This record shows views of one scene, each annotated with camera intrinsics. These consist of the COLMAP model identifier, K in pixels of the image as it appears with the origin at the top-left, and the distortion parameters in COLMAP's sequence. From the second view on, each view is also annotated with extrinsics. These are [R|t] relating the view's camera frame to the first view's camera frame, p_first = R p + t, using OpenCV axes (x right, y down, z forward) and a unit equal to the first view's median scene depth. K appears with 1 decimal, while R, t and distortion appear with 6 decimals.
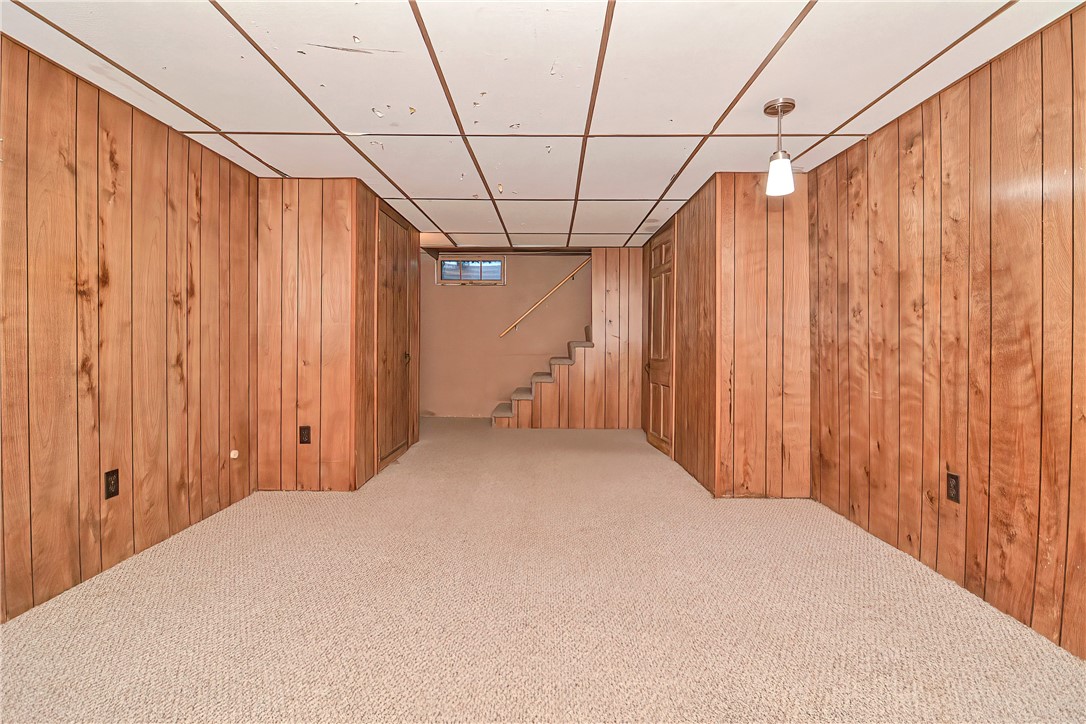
lens RADIAL K [[525.5, 0, 542.3], [0, 525.5, 340.5], [0, 0, 1]] dist [-0.002971, -0.012456]
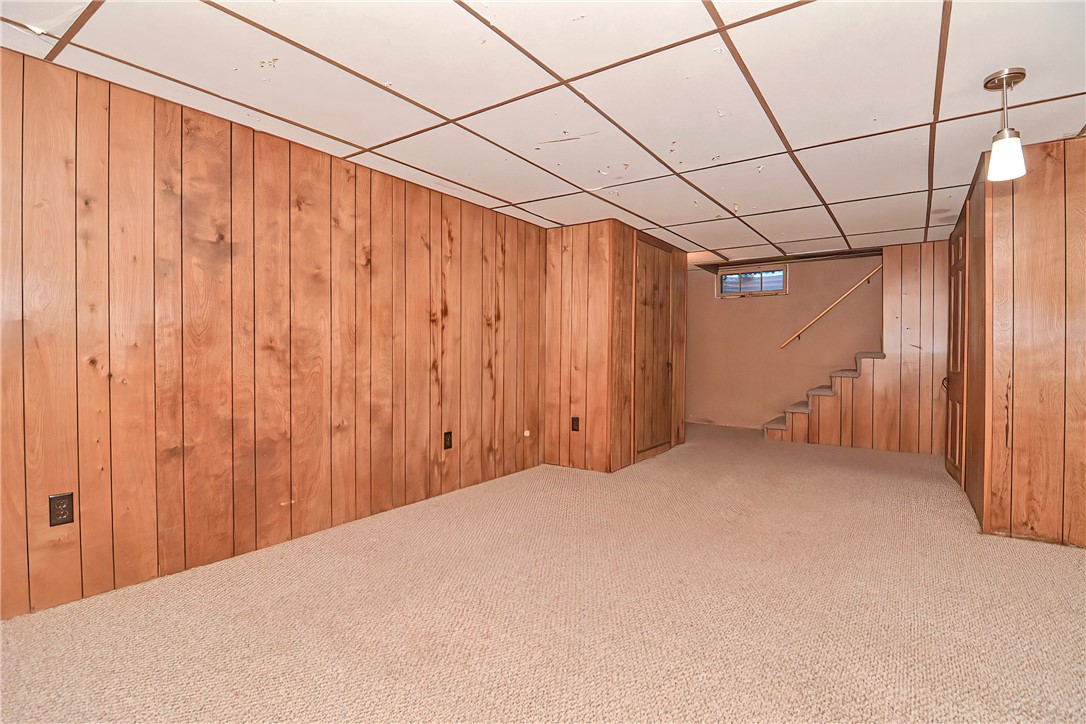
lens RADIAL K [[525.5, 0, 542.3], [0, 525.5, 340.5], [0, 0, 1]] dist [-0.002971, -0.012456]
pose [[0.818314, -0.015159, -0.574571, 0.231687], [0.000249, 0.999661, -0.026020, 0.009310], [0.574771, 0.021150, 0.818041, -0.103978]]
